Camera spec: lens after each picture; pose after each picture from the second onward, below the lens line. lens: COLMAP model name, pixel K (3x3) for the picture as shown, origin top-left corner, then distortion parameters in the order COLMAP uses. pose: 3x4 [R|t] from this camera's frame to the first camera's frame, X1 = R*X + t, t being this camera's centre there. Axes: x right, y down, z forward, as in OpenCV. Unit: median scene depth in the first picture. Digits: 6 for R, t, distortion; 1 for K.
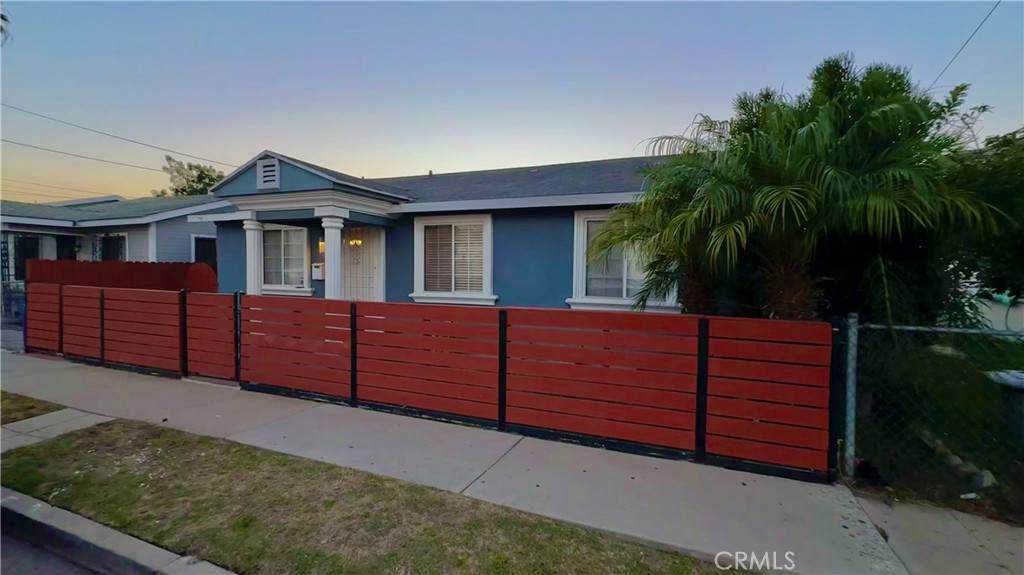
lens RADIAL K [[463.1, 0, 511.4], [0, 463.1, 284.2], [0, 0, 1]] dist [0.000407, 0.000001]
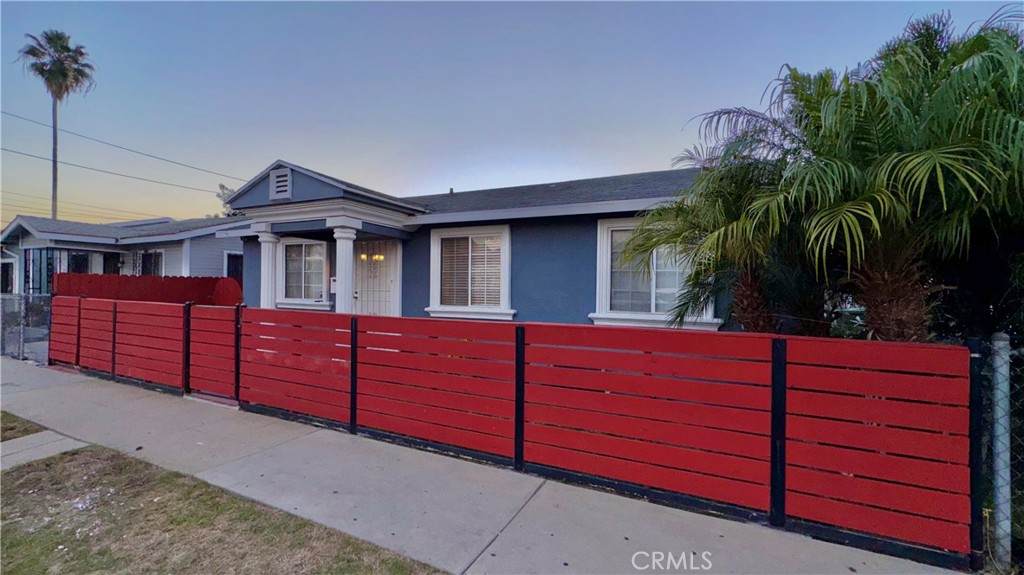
lens RADIAL K [[421.0, 0, 509.5], [0, 421.0, 285.3], [0, 0, 1]] dist [0.000089, 0.000404]
pose [[0.998858, 0.000732, -0.047781, -0.001011], [-0.002472, 0.999335, -0.036376, 0.006579], [0.047723, 0.036453, 0.998195, 0.159524]]
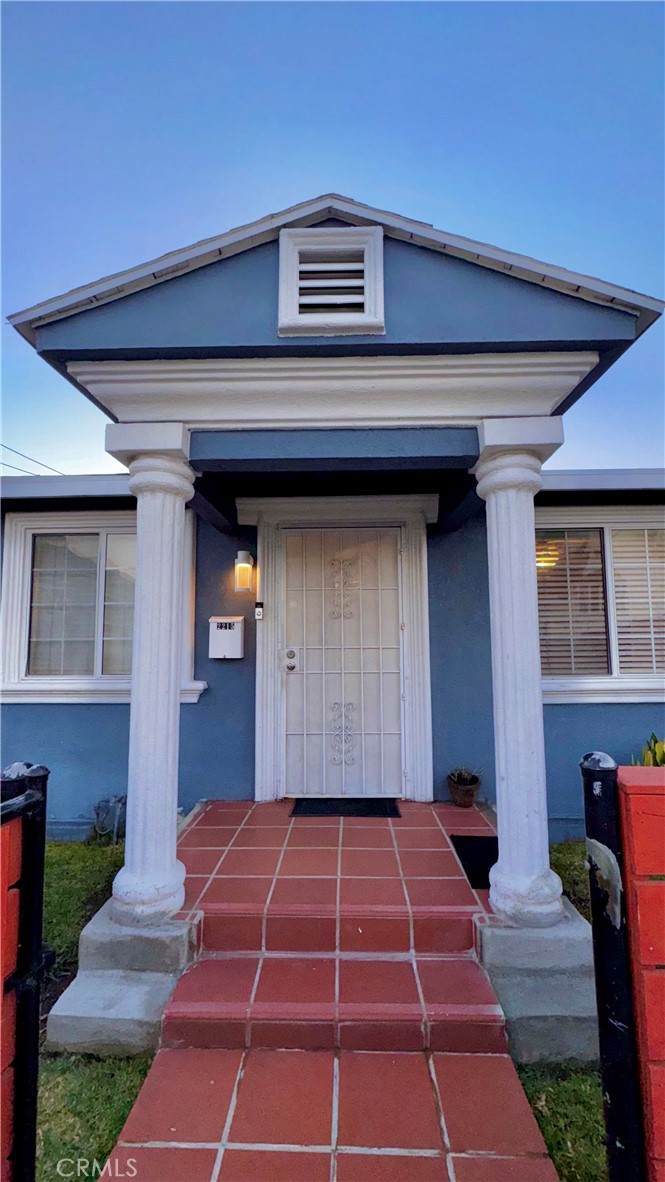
lens RADIAL K [[485.9, 0, 336.8], [0, 485.9, 597.1], [0, 0, 1]] dist [0.000089, 0.000404]
pose [[0.924721, 0.008096, 0.380559, -0.690451], [0.030213, 0.995058, -0.094582, -0.027669], [-0.379444, 0.098960, 0.919907, 0.827332]]
